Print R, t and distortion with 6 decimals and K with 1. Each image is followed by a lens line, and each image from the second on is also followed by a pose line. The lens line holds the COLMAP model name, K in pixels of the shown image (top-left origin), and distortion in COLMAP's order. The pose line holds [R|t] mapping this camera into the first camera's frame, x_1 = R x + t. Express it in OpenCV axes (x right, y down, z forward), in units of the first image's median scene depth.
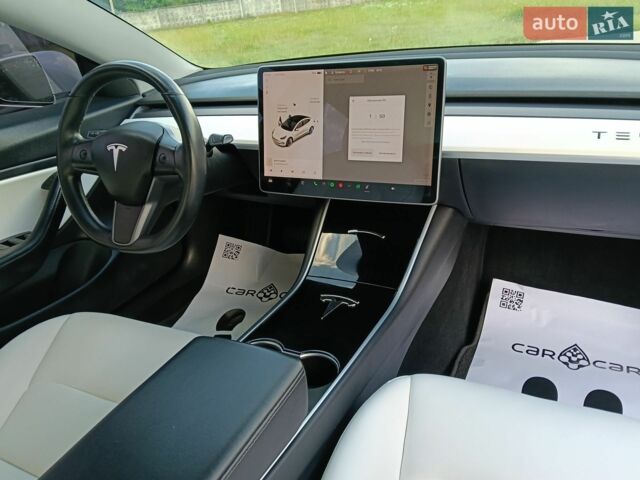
lens RADIAL K [[522.0, 0, 323.7], [0, 522.0, 236.9], [0, 0, 1]] dist [0.026800, -0.088807]
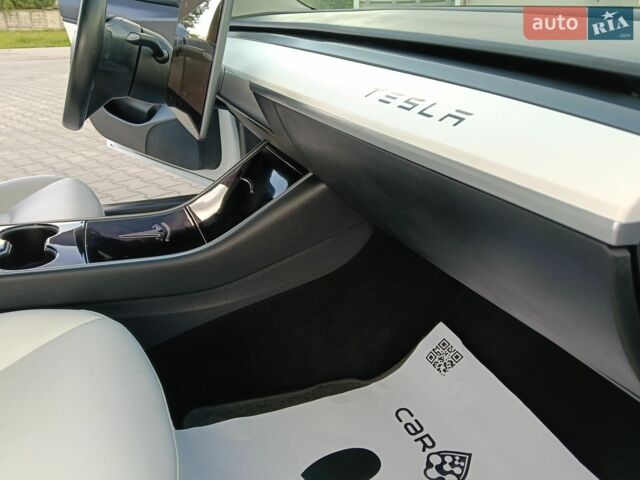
lens RADIAL K [[522.0, 0, 323.7], [0, 522.0, 236.9], [0, 0, 1]] dist [0.026800, -0.088807]
pose [[0.766967, 0.353877, -0.535288, 0.757189], [-0.353498, 0.929203, 0.107797, -0.070089], [0.535538, 0.106547, 0.837763, 0.402940]]
